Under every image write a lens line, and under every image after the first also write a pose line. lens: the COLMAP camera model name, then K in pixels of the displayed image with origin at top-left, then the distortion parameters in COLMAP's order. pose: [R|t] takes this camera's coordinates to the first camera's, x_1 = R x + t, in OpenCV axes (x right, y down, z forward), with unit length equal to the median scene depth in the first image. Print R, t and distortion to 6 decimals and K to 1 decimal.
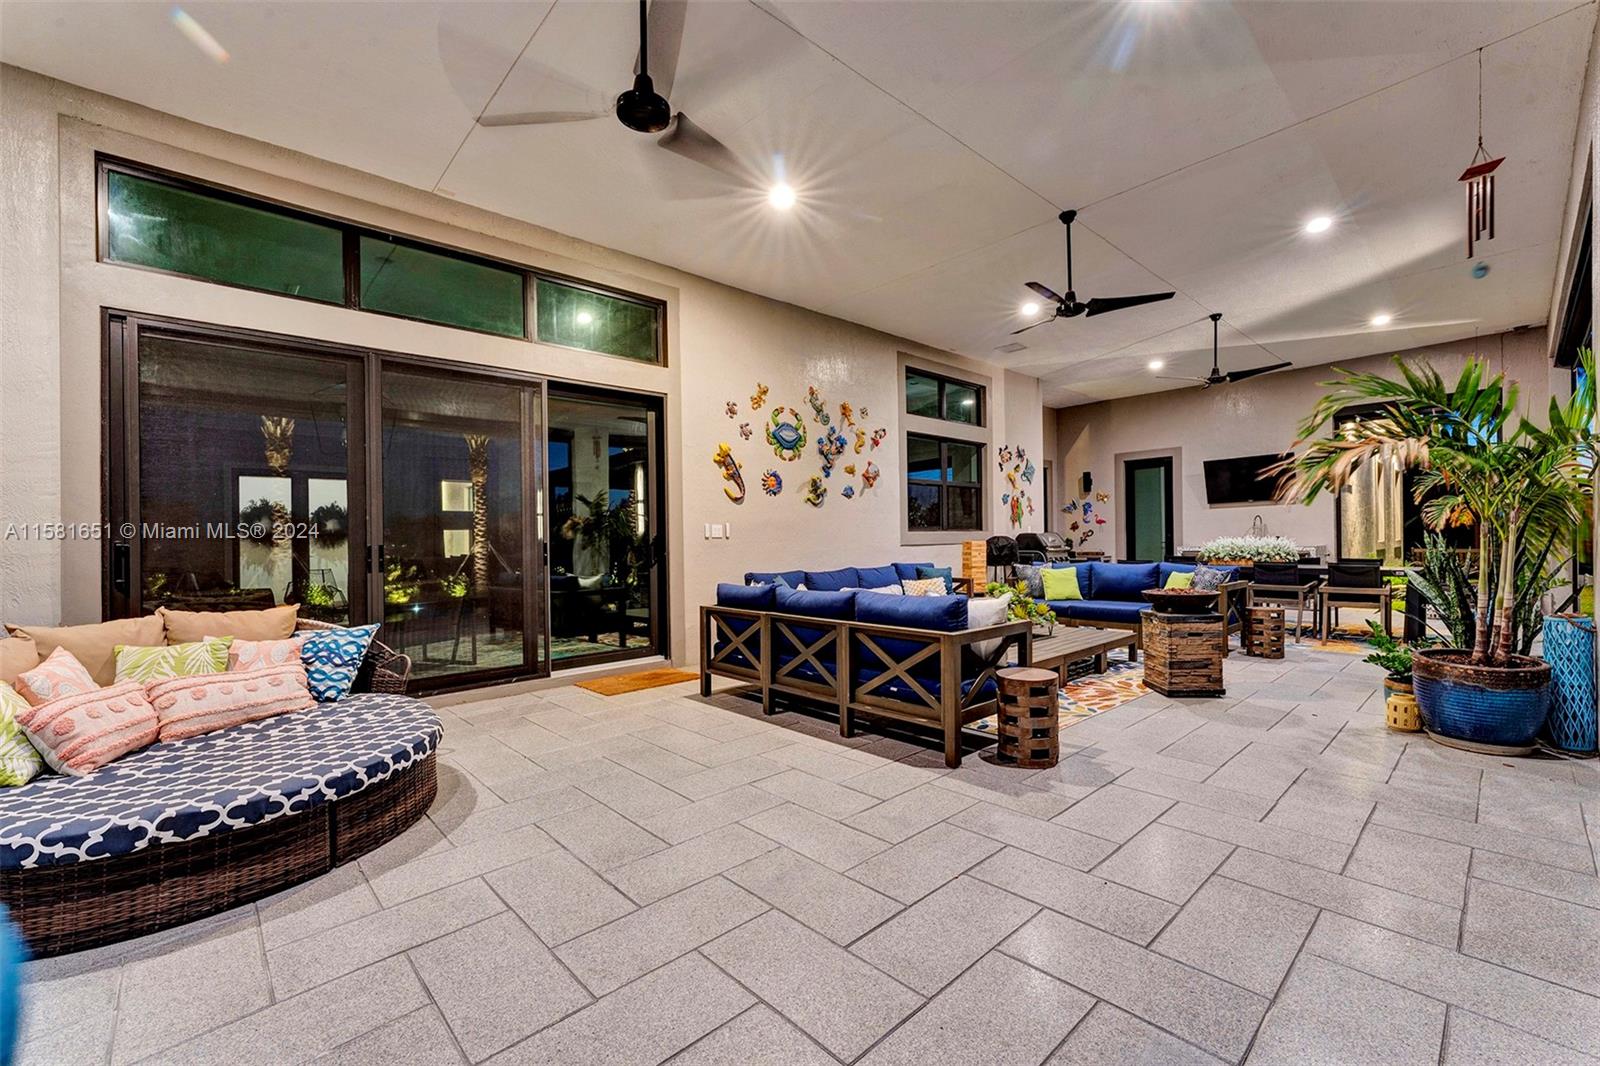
lens RADIAL K [[667.8, 0, 800.0], [0, 667.8, 533.0], [0, 0, 1]] dist [-0.004258, -0.000182]
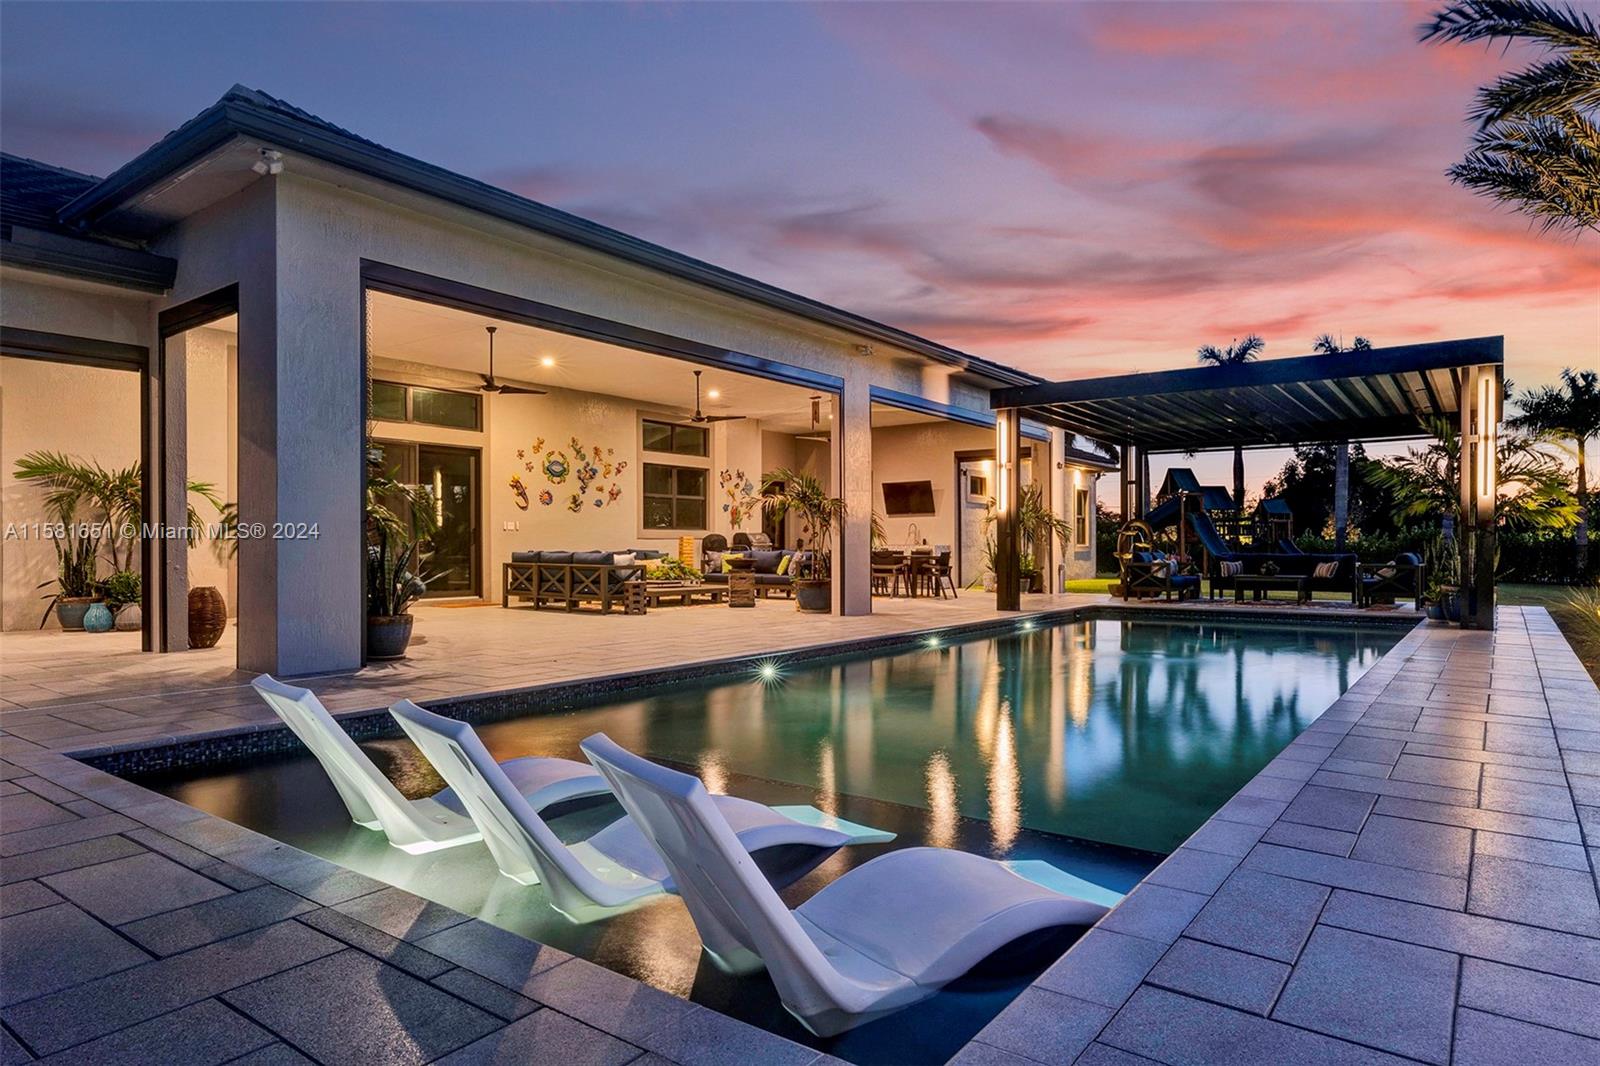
lens RADIAL K [[890.2, 0, 811.9], [0, 890.2, 560.6], [0, 0, 1]] dist [0.001024, -0.000056]
pose [[0.977313, 0.015450, 0.211237, 0.130749], [-0.021772, 0.999381, 0.027631, 0.005348], [-0.210679, -0.031603, 0.977044, -1.225084]]
